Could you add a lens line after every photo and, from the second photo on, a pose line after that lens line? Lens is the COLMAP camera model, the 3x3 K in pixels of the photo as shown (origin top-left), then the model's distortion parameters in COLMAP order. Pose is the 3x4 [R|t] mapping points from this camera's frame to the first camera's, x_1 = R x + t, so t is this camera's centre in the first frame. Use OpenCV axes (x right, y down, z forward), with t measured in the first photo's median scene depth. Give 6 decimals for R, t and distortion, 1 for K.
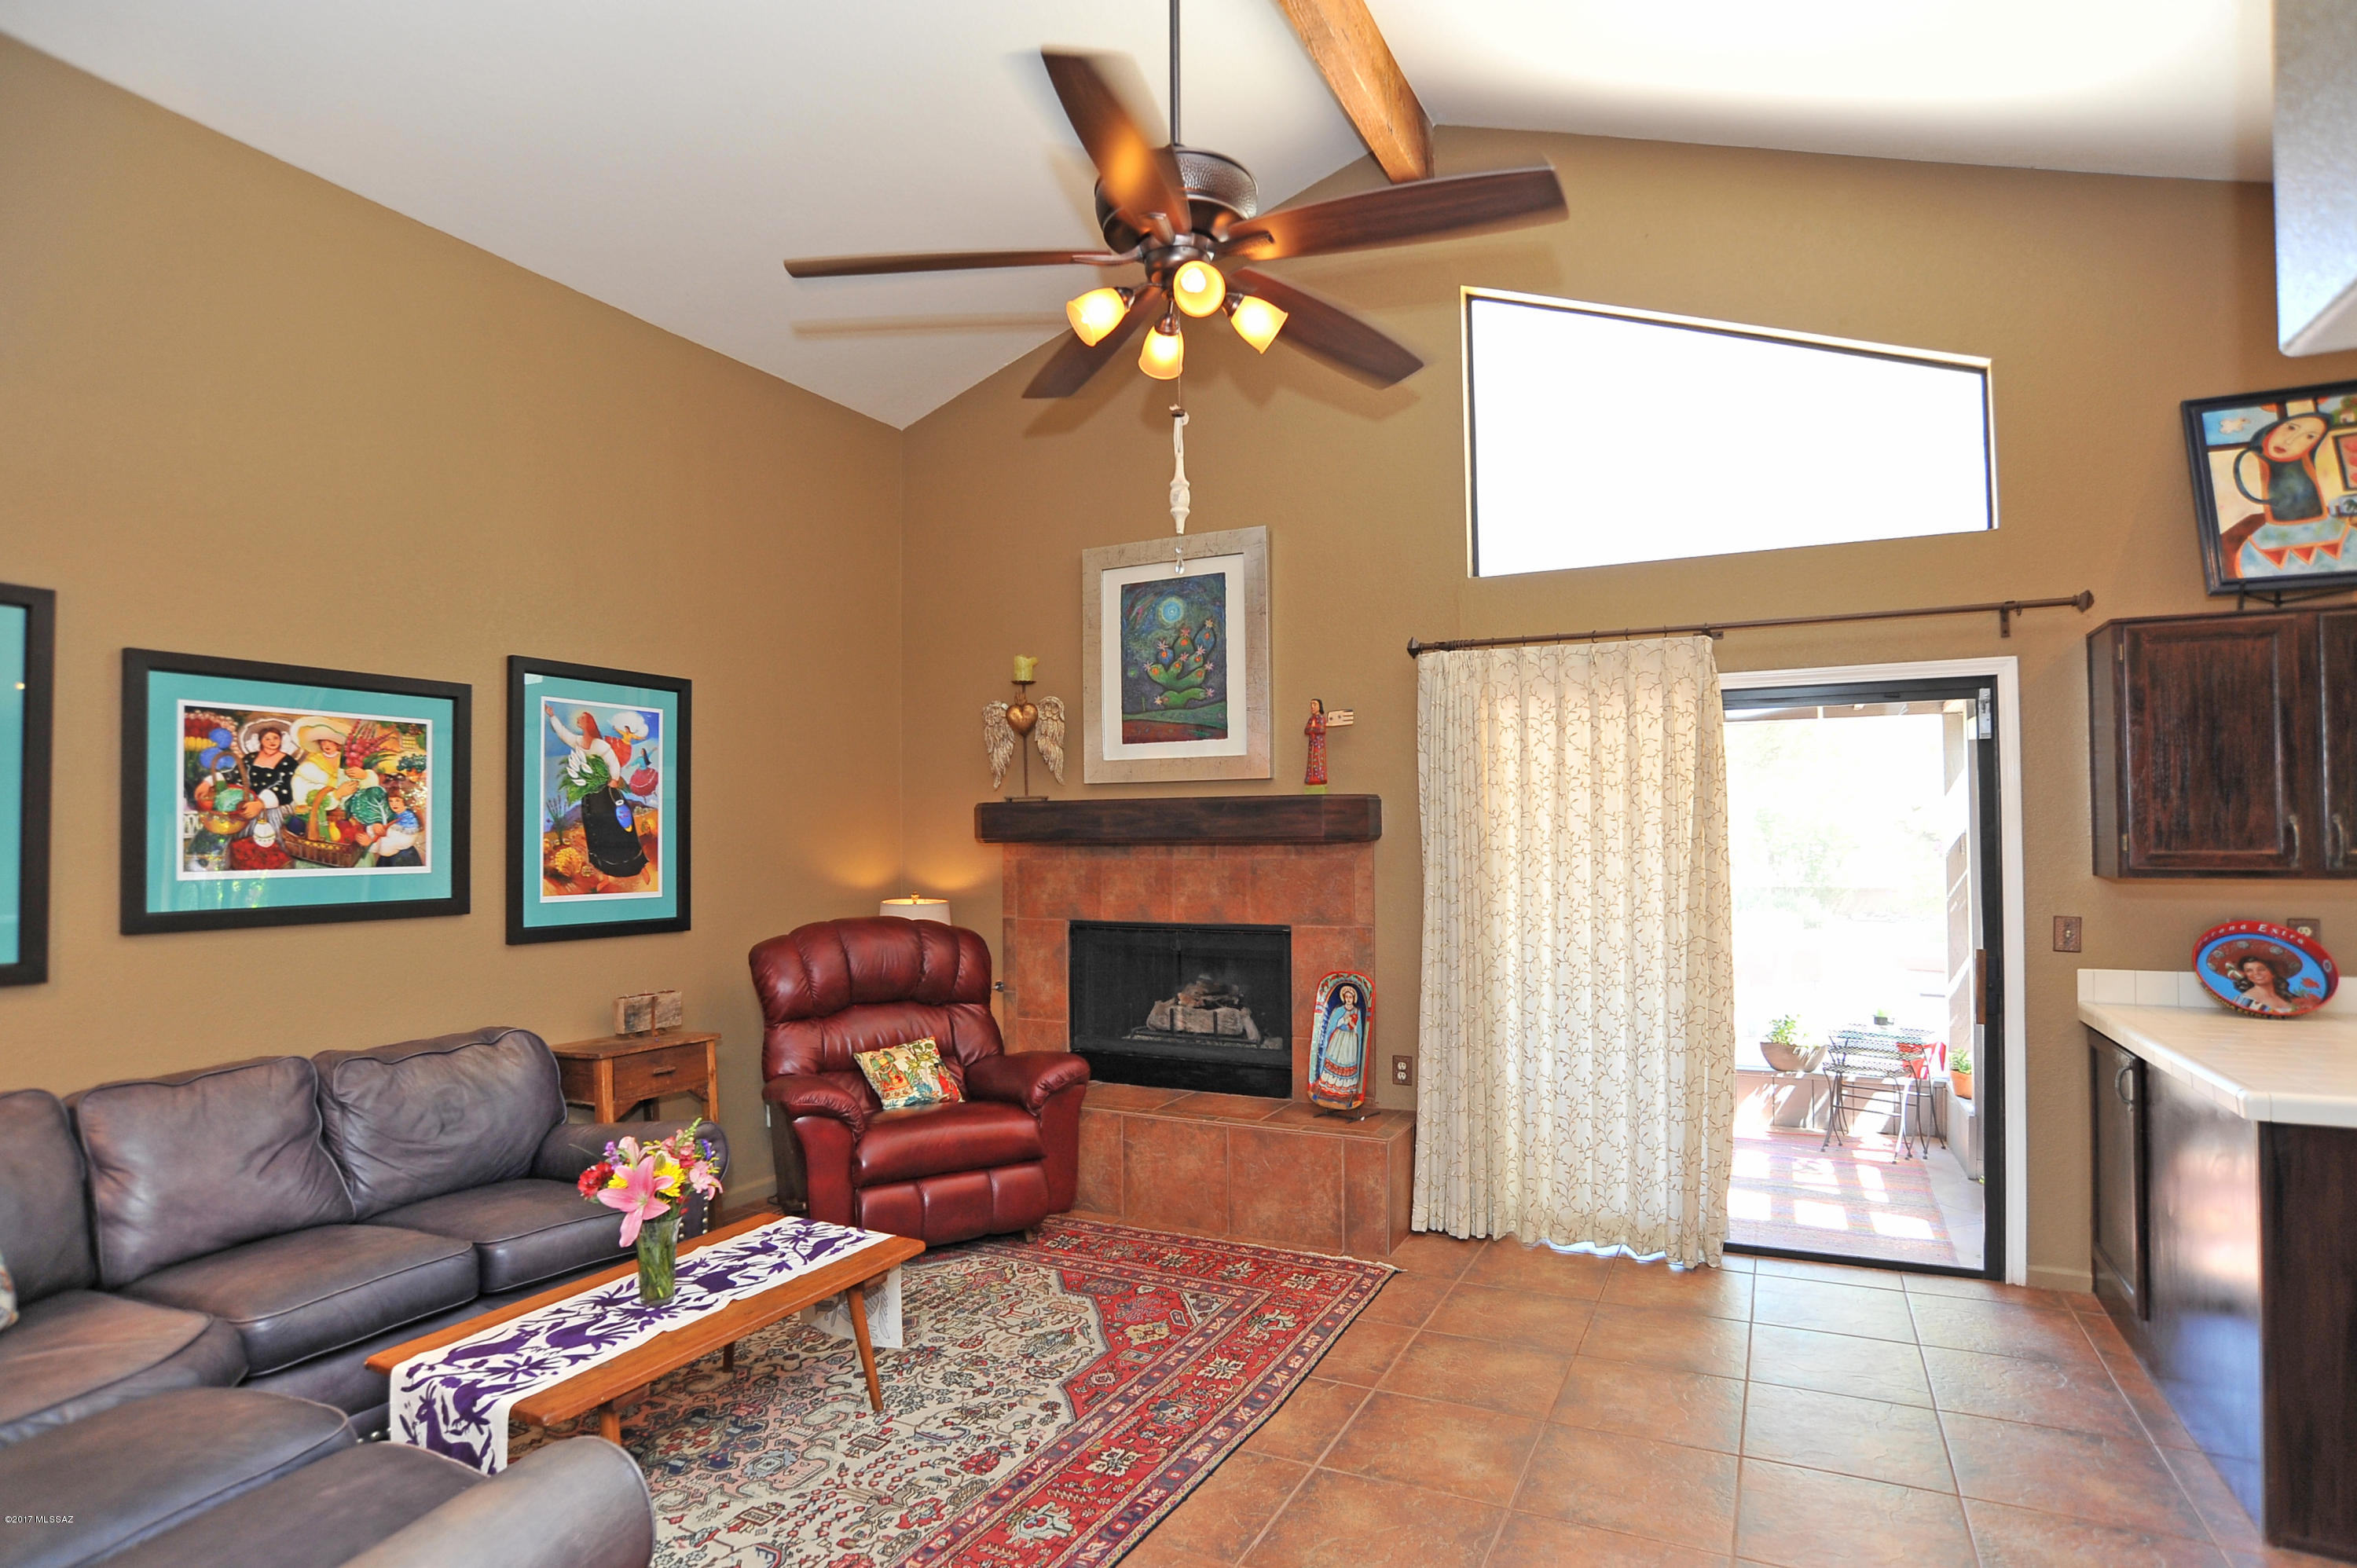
lens RADIAL K [[1238.1, 0, 1182.8], [0, 1238.1, 810.1], [0, 0, 1]] dist [-0.094972, 0.039980]
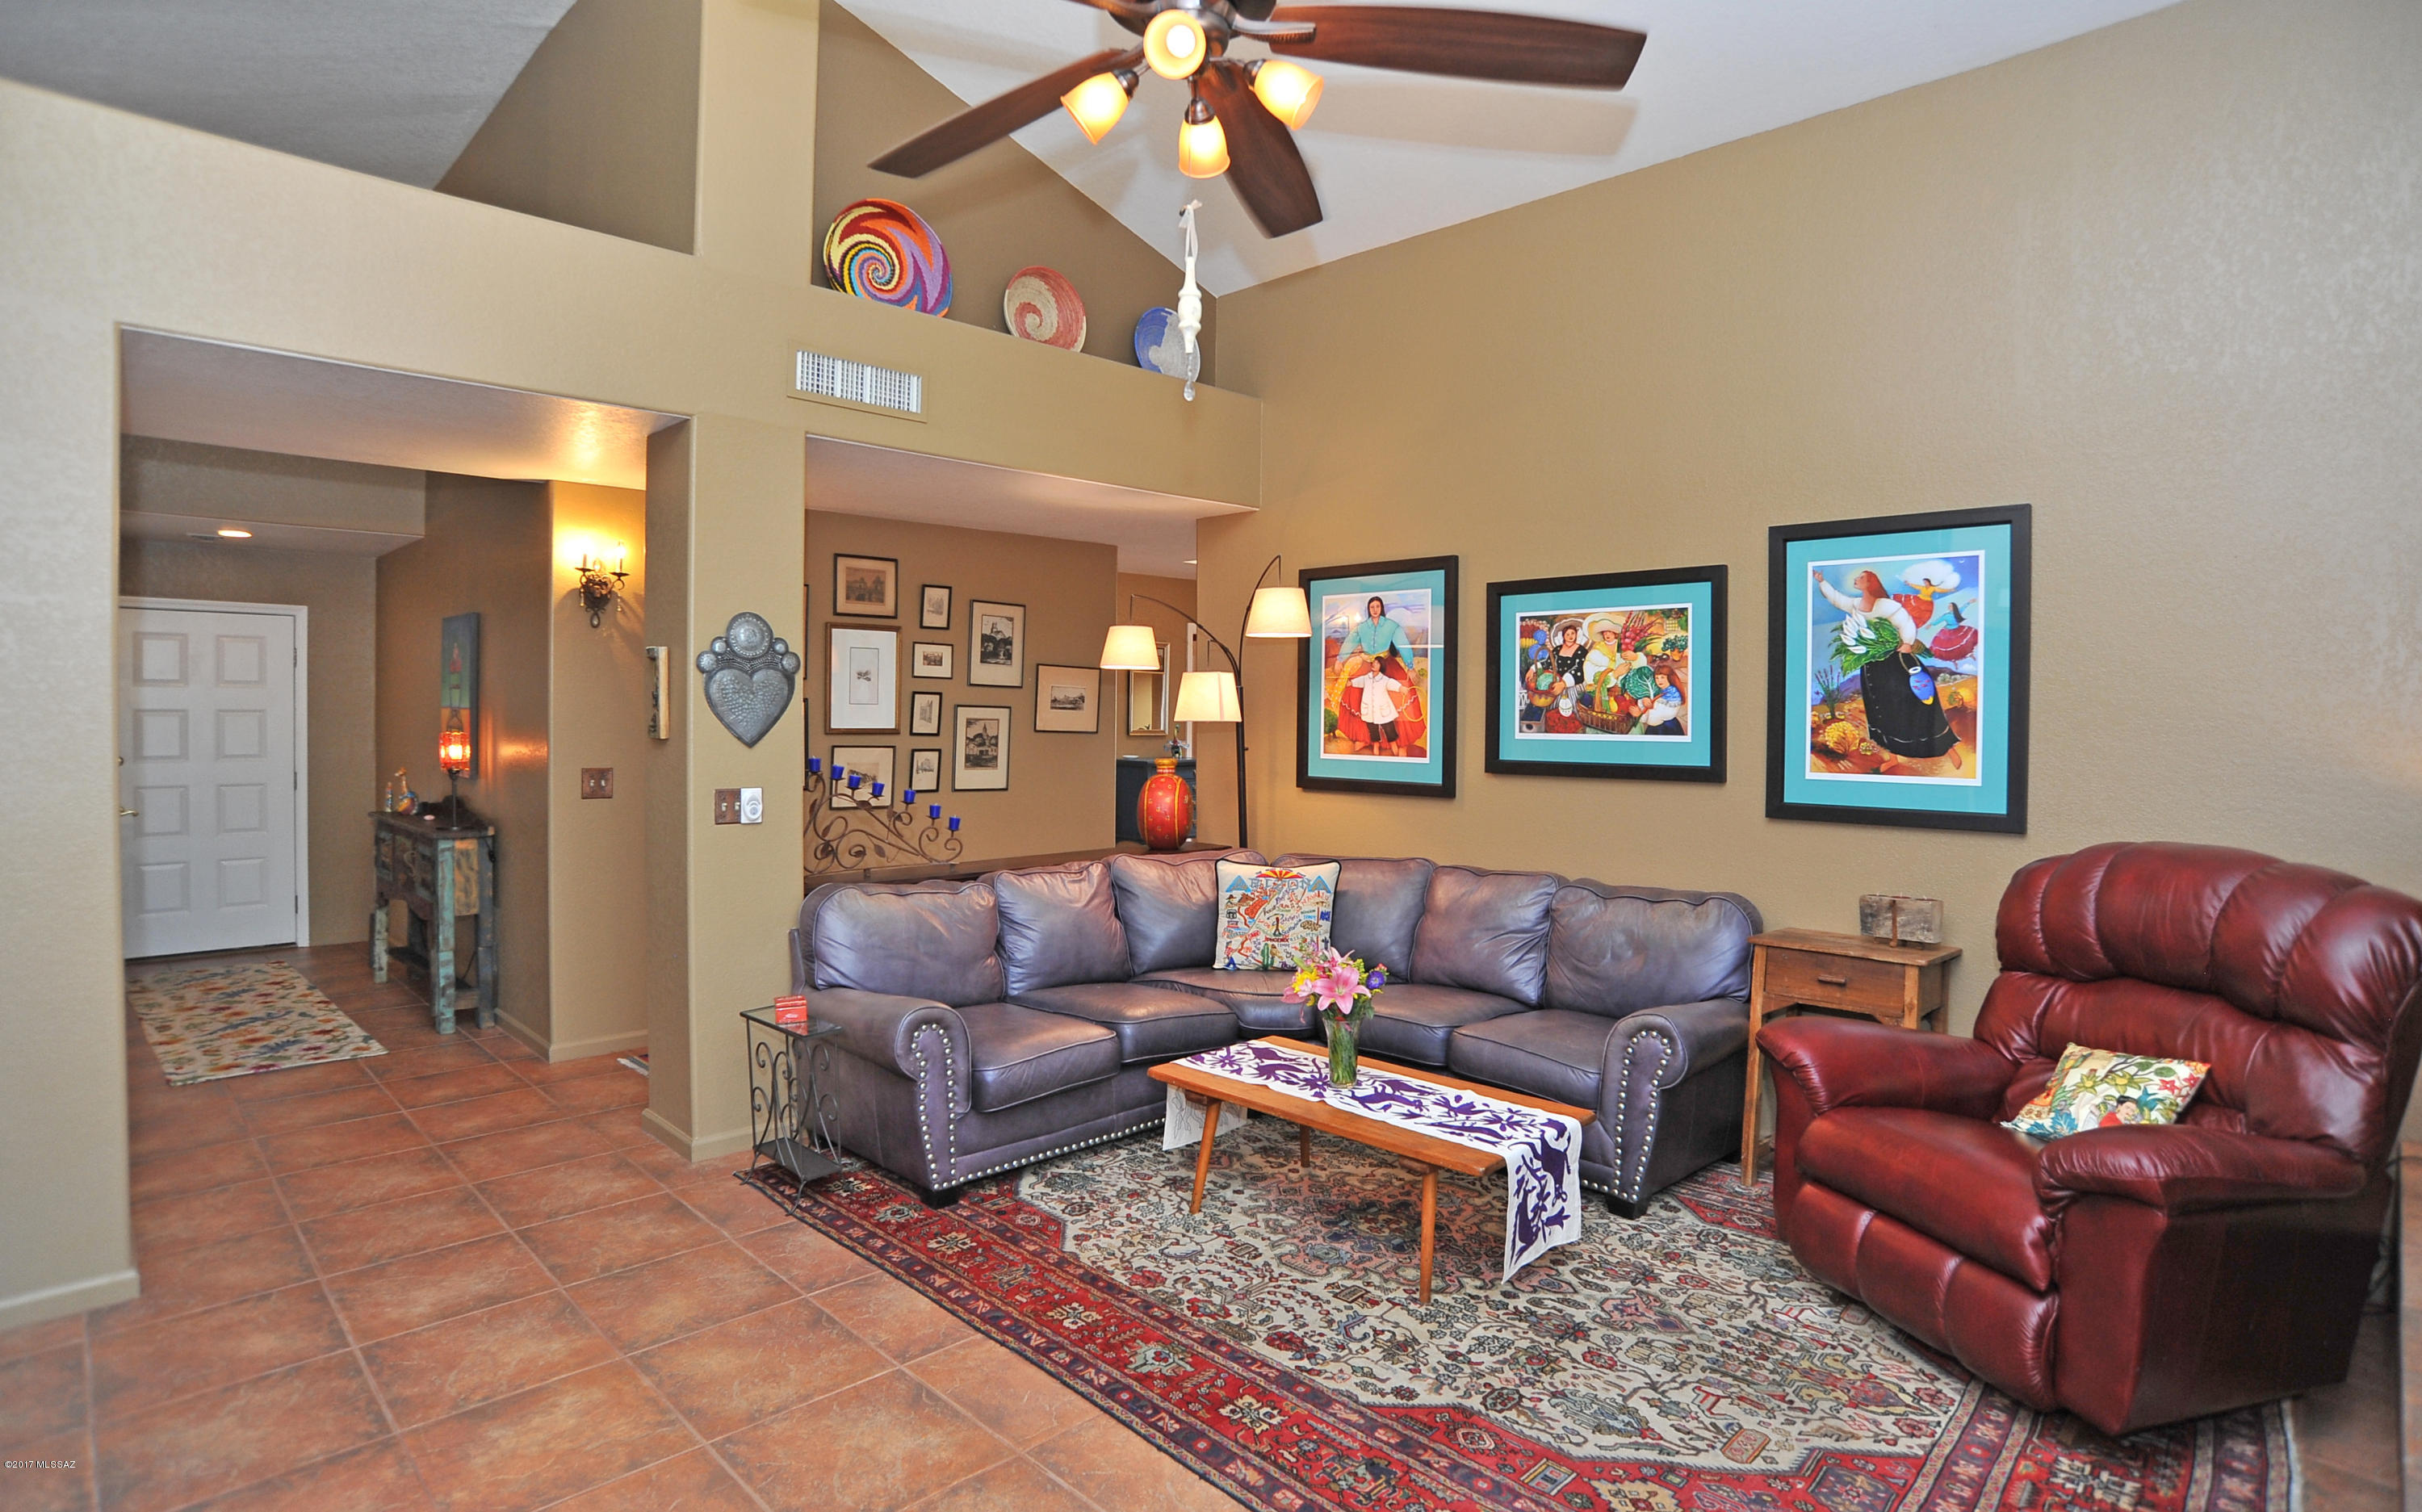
lens RADIAL K [[1253.1, 0, 1188.9], [0, 1253.1, 727.2], [0, 0, 1]] dist [-0.102927, 0.052157]
pose [[-0.335632, 0.017086, -0.941838, 0.589611], [0.018559, 0.999761, 0.011523, 0.016878], [0.941810, -0.013612, -0.335869, 0.936410]]
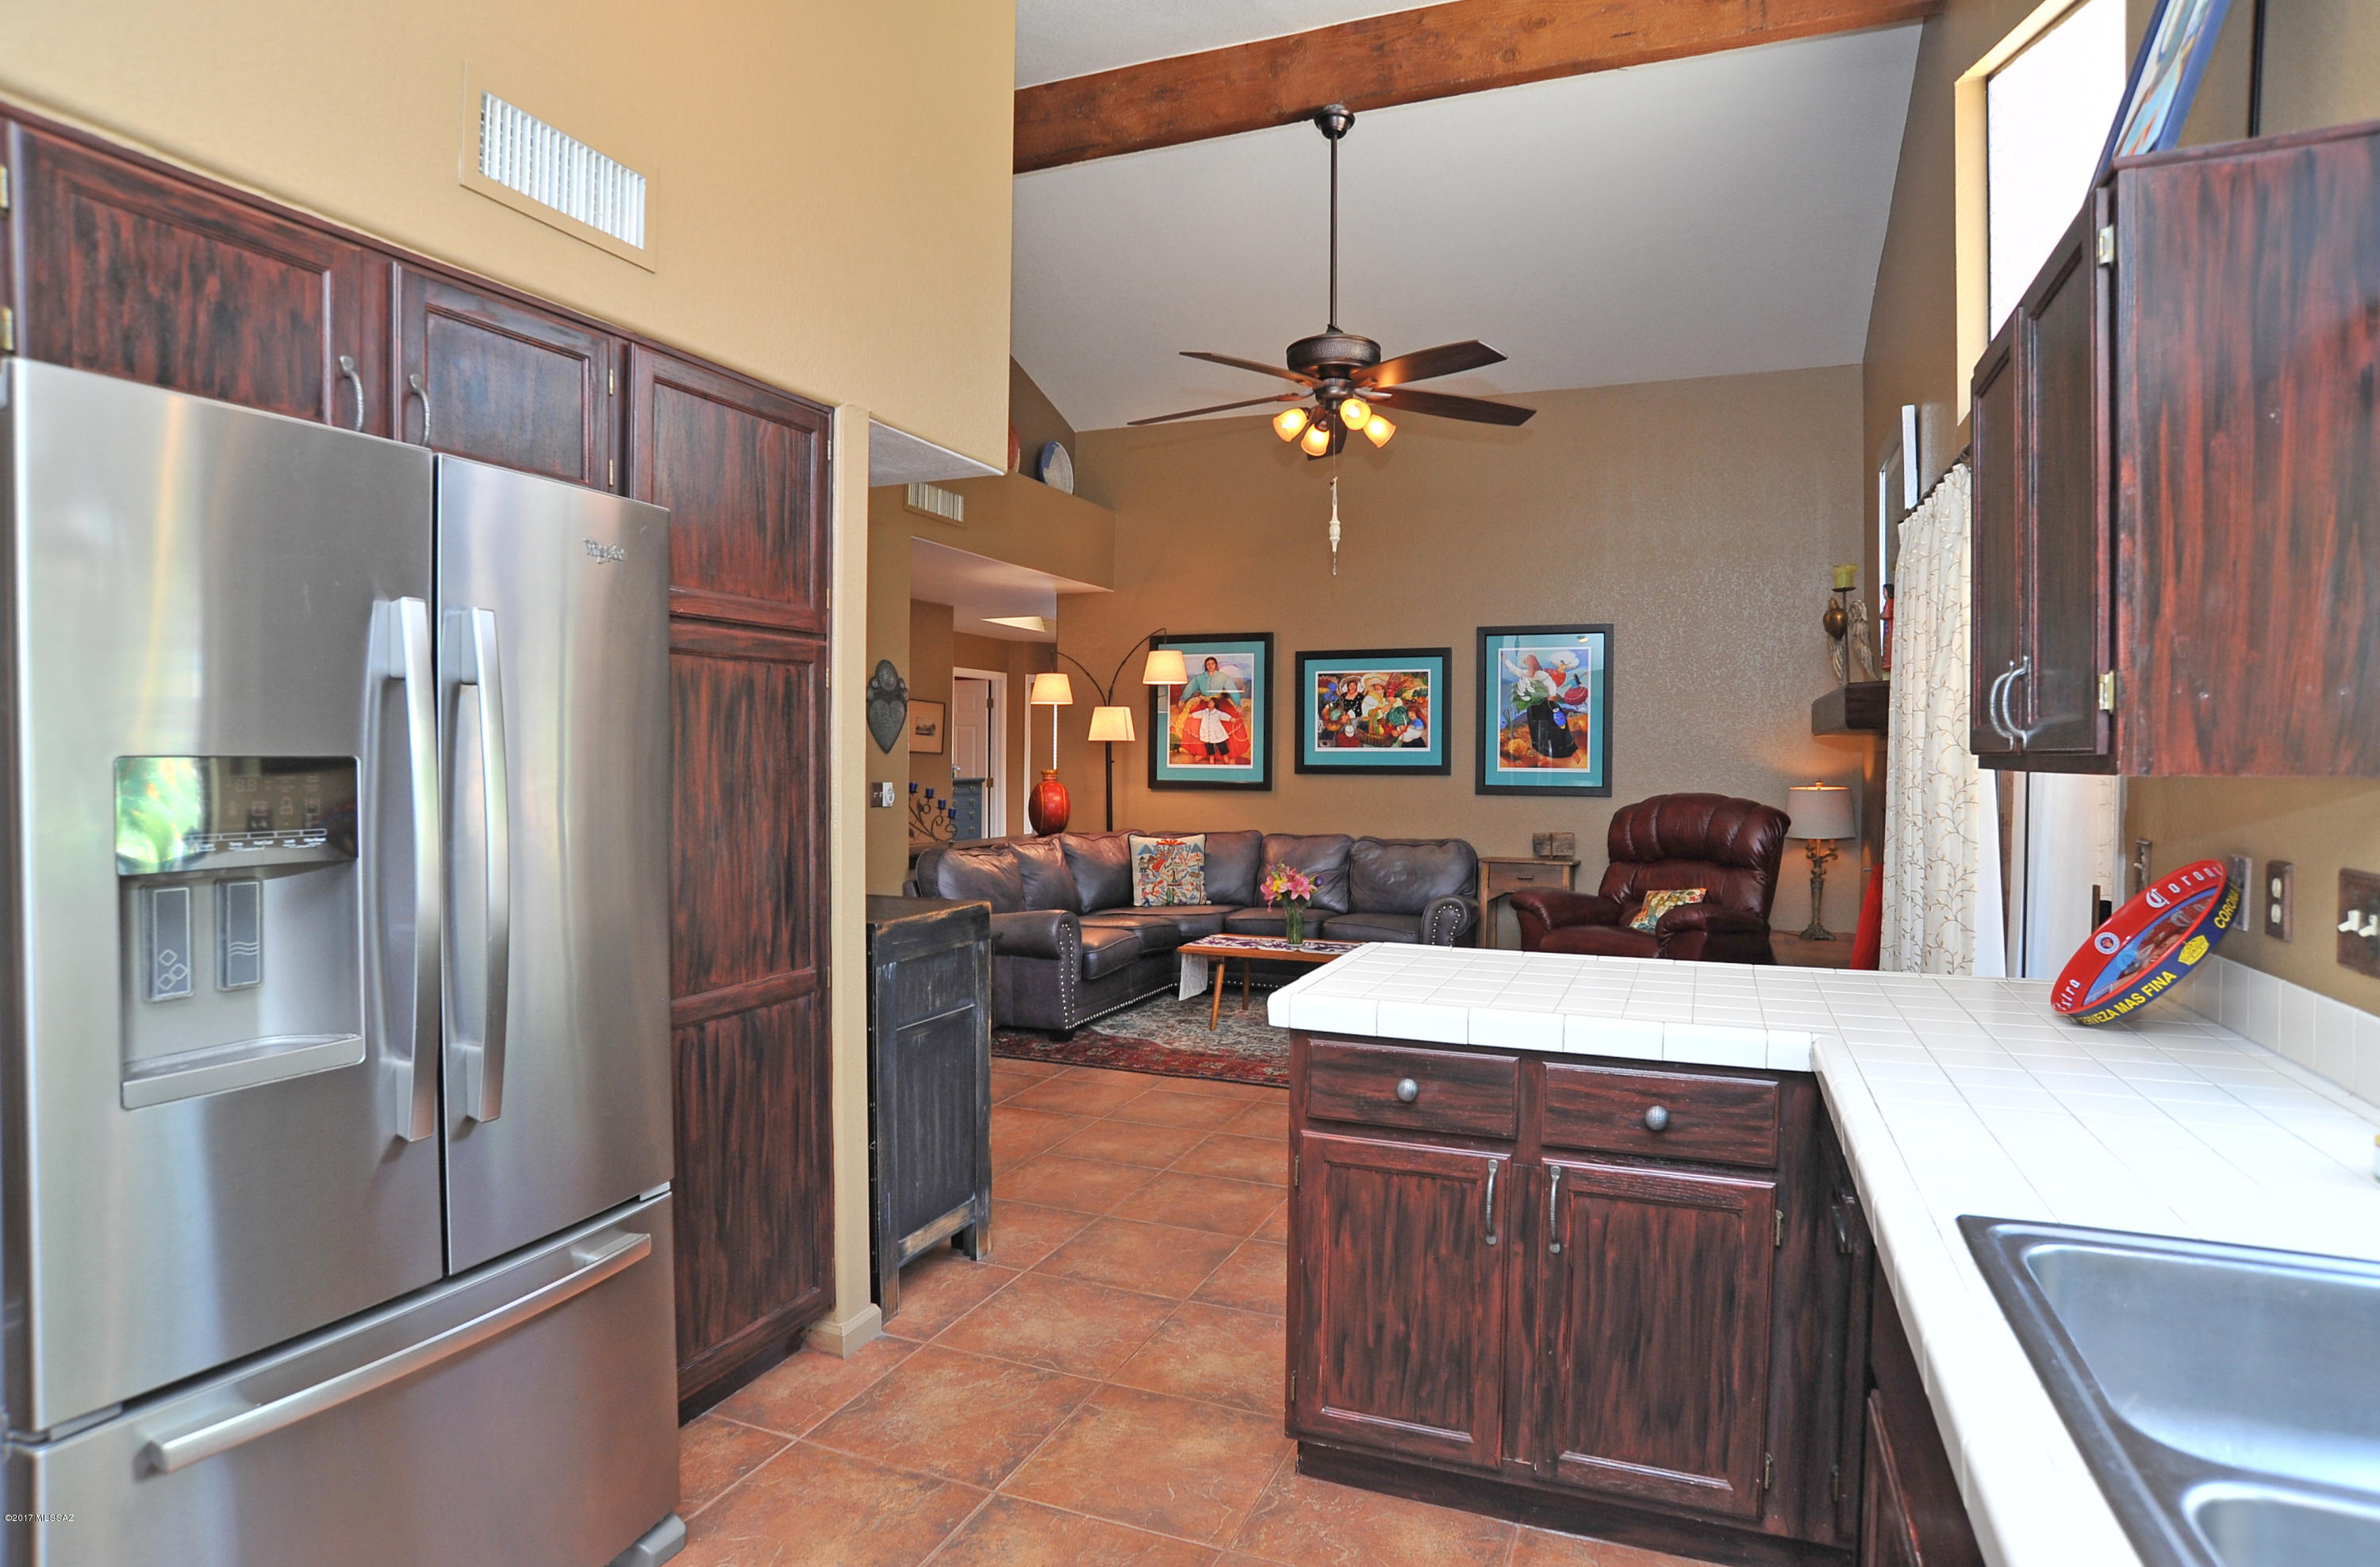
lens RADIAL K [[1290.8, 0, 1190.0], [0, 1290.8, 783.5], [0, 0, 1]] dist [-0.082324, -0.000003]
pose [[0.070161, 0.029415, -0.997102, 1.329417], [0.017615, 0.999373, 0.030721, 0.033762], [0.997380, -0.019720, 0.069599, 0.482241]]
